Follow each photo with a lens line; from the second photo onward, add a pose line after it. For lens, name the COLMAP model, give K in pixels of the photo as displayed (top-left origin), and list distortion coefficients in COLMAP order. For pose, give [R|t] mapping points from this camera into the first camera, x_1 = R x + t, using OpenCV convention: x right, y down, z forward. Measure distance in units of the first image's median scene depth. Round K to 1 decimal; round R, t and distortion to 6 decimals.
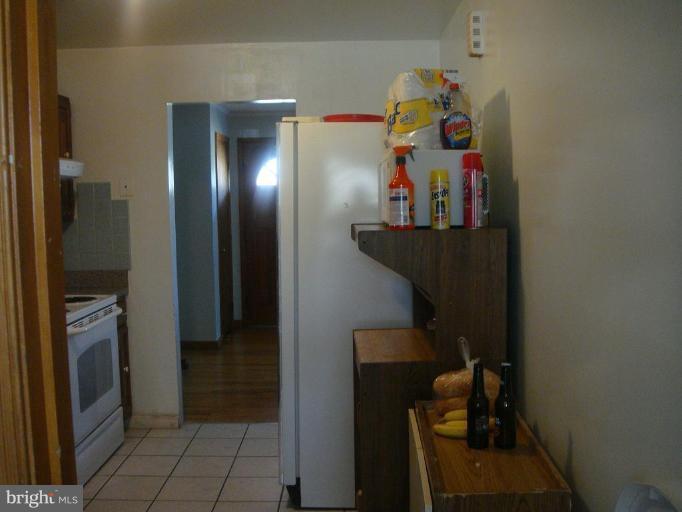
lens RADIAL K [[710.8, 0, 341.0], [0, 710.8, 256.0], [0, 0, 1]] dist [-0.183153, 0.151647]
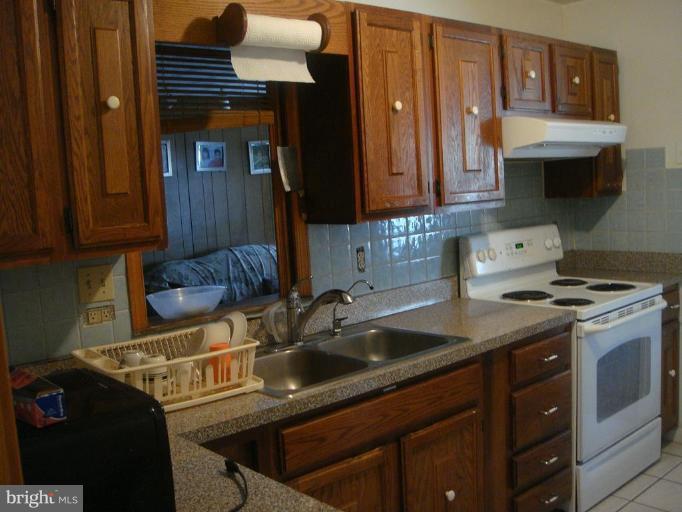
lens RADIAL K [[710.8, 0, 341.0], [0, 710.8, 256.0], [0, 0, 1]] dist [-0.183153, 0.151647]
pose [[0.670869, 0.057283, -0.739360, 0.023976], [-0.016417, 0.997915, 0.062419, -0.022588], [0.741394, -0.029737, 0.670410, 0.172154]]
